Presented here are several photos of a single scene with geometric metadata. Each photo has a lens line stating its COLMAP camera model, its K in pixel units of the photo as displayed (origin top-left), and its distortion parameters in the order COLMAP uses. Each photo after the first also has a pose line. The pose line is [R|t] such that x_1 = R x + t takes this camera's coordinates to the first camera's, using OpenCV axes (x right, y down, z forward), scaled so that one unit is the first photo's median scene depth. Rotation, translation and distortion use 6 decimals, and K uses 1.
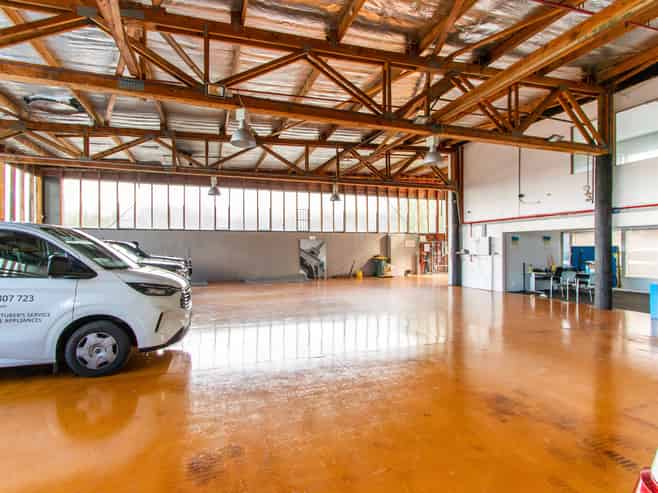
lens RADIAL K [[342.9, 0, 322.1], [0, 342.9, 243.7], [0, 0, 1]] dist [-0.000022, -0.000331]
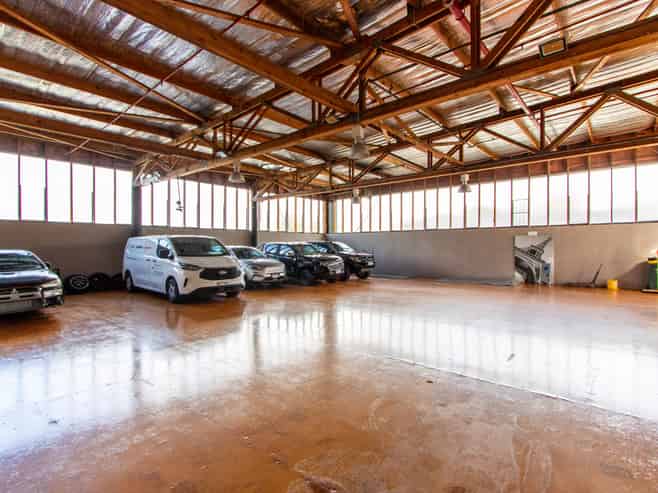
lens RADIAL K [[342.9, 0, 322.5], [0, 342.9, 249.1], [0, 0, 1]] dist [-0.000022, -0.000331]
pose [[0.493674, 0.008154, -0.869609, 0.429699], [0.011692, 0.999803, 0.016013, 0.000664], [0.869568, -0.018073, 0.493482, 0.170991]]
